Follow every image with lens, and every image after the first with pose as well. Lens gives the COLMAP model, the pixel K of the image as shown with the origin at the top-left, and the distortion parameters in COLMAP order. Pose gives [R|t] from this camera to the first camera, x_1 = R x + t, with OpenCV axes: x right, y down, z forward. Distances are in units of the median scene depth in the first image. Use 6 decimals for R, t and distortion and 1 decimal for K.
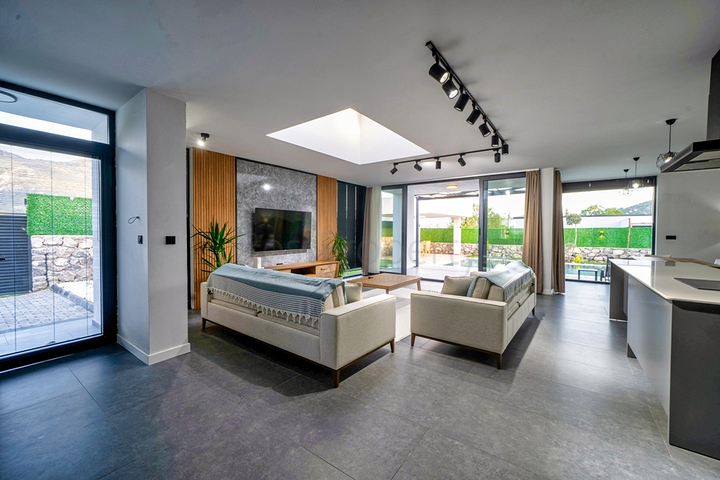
lens RADIAL K [[292.5, 0, 354.7], [0, 292.5, 240.7], [0, 0, 1]] dist [-0.000990, 0.000110]
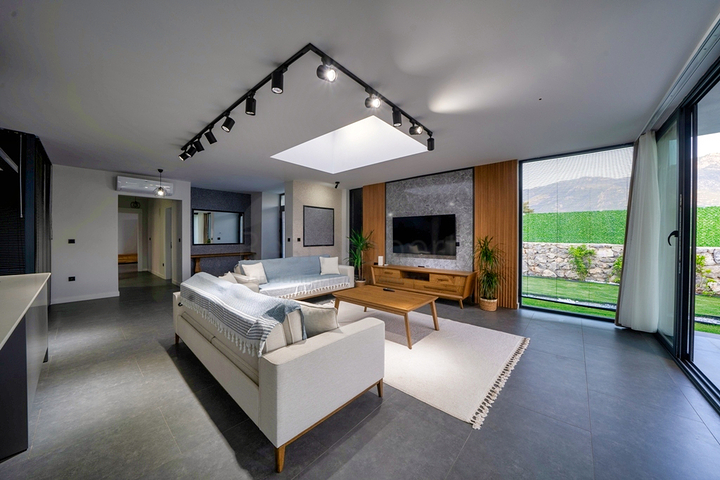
lens RADIAL K [[250.8, 0, 356.3], [0, 250.8, 238.4], [0, 0, 1]] dist [-0.022115, 0.000805]
pose [[-0.074892, 0.009283, -0.997148, 0.667134], [-0.031067, 0.999450, 0.011638, -0.026388], [0.996708, 0.031850, -0.074563, 0.817732]]
